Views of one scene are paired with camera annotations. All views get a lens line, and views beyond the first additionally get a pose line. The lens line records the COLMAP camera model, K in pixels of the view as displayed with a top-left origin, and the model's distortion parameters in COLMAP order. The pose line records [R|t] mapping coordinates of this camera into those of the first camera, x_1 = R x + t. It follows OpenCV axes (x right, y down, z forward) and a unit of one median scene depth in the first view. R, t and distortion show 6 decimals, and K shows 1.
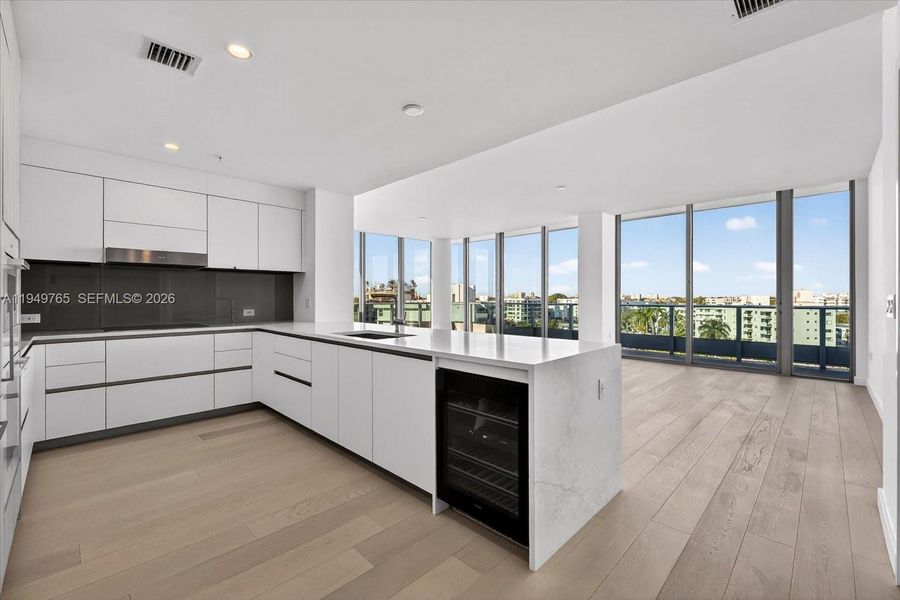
lens RADIAL K [[376.3, 0, 448.5], [0, 376.3, 297.0], [0, 0, 1]] dist [-0.003828, 0.000433]
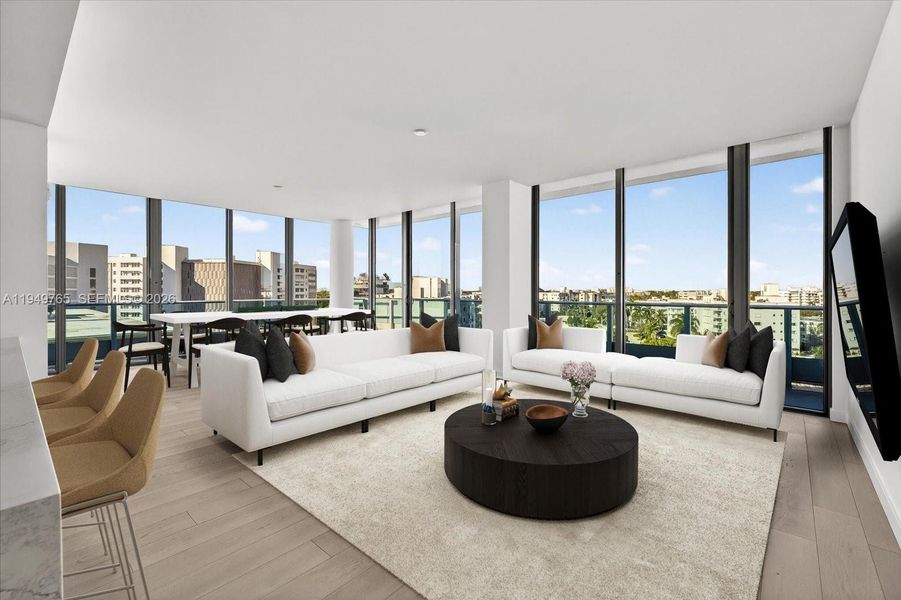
lens RADIAL K [[376.8, 0, 453.2], [0, 376.8, 292.4], [0, 0, 1]] dist [-0.003828, 0.000433]
pose [[0.998400, -0.000317, 0.056546, 0.191122], [0.000059, 0.999990, 0.004568, -0.002890], [-0.056547, -0.004558, 0.998390, 0.191204]]
